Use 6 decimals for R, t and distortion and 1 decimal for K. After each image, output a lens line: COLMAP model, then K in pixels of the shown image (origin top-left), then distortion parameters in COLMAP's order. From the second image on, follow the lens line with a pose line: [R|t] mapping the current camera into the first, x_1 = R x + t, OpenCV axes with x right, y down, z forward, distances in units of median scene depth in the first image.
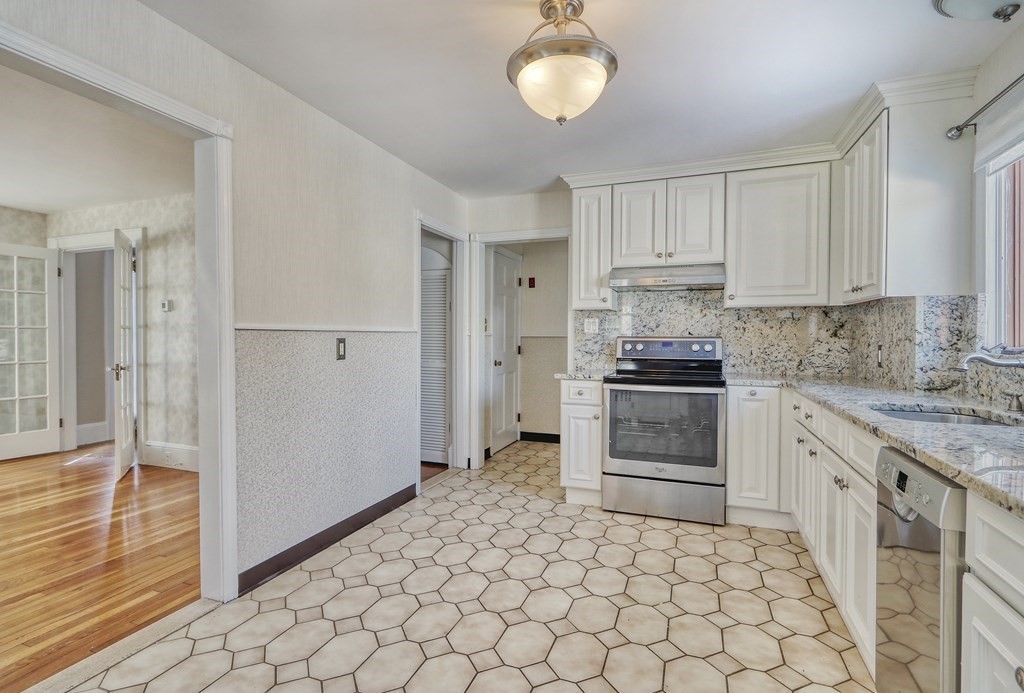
lens RADIAL K [[498.3, 0, 502.4], [0, 498.3, 344.4], [0, 0, 1]] dist [-0.001194, -0.000183]
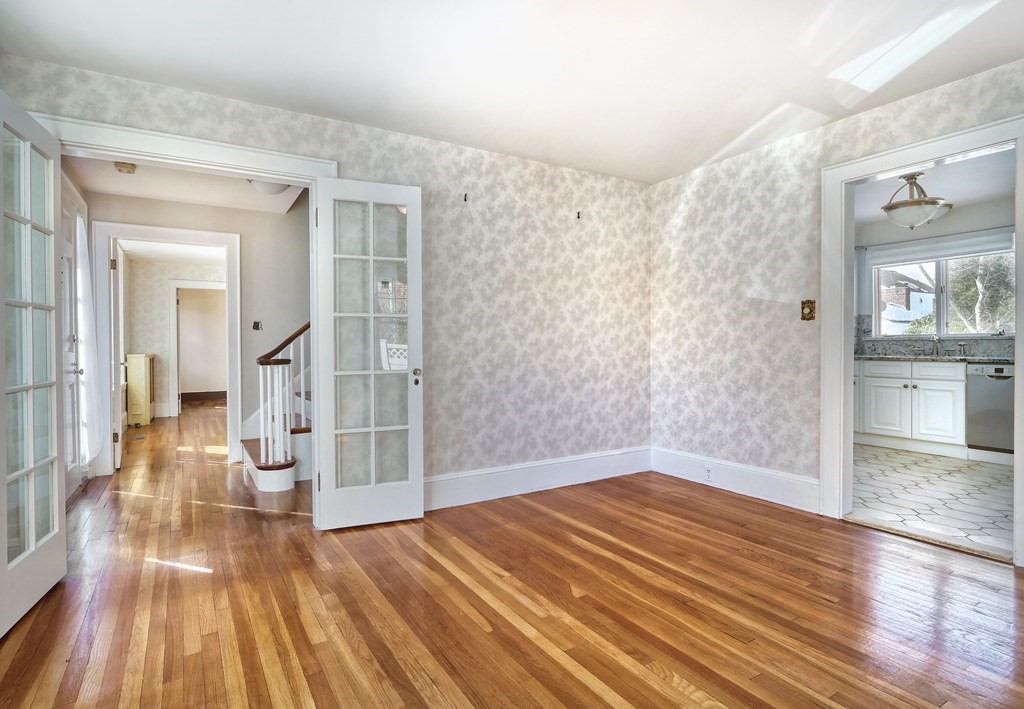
lens RADIAL K [[526.3, 0, 495.0], [0, 526.3, 350.7], [0, 0, 1]] dist [0.000186, -0.000177]
pose [[0.608283, -0.019261, 0.793487, -1.533653], [0.022539, 0.999722, 0.006989, 0.014150], [-0.793400, 0.013633, 0.608547, 0.573543]]
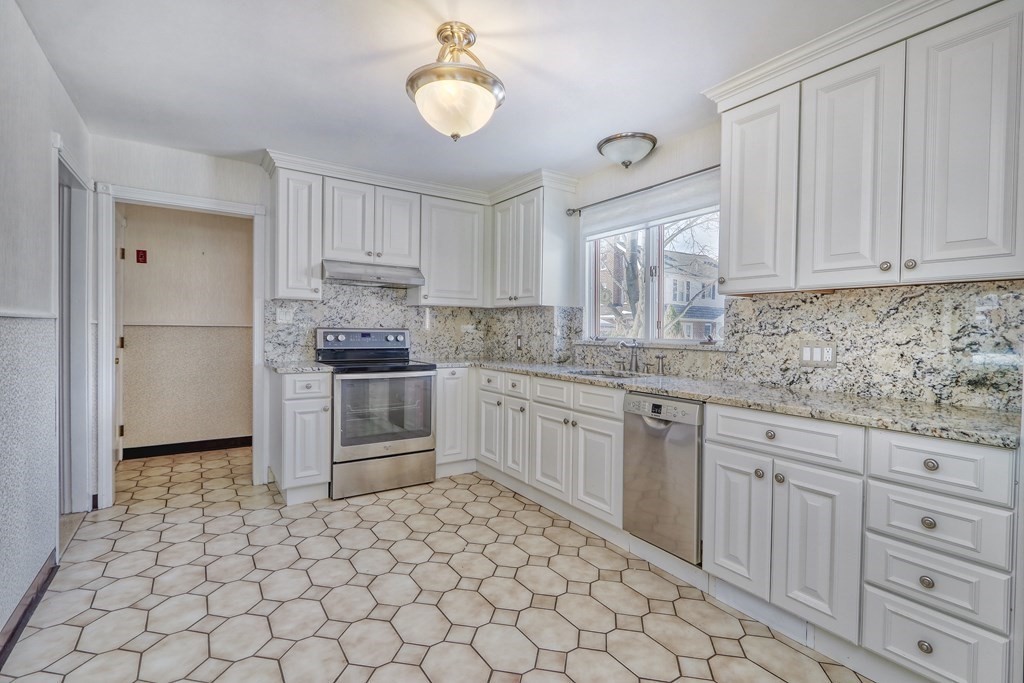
lens RADIAL K [[470.9, 0, 513.6], [0, 470.9, 337.2], [0, 0, 1]] dist [-0.000983, -0.000586]
pose [[0.565348, -0.008706, 0.824806, -0.370813], [0.000253, 0.999946, 0.010381, -0.007025], [-0.824852, -0.005660, 0.565320, 0.160641]]
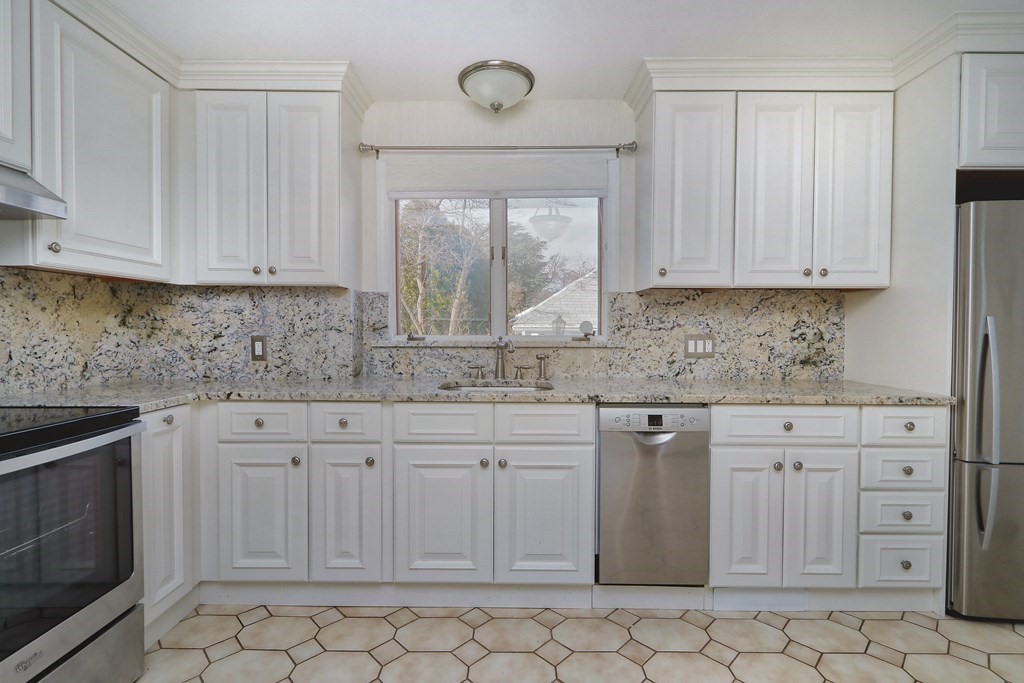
lens RADIAL K [[454.6, 0, 512.0], [0, 454.6, 341.5], [0, 0, 1]] dist [-0.002984, -0.000323]
pose [[-0.363479, -0.029451, 0.931137, -0.134633], [0.008232, 0.999360, 0.034822, -0.010805], [-0.931566, 0.020322, -0.363004, 0.721801]]
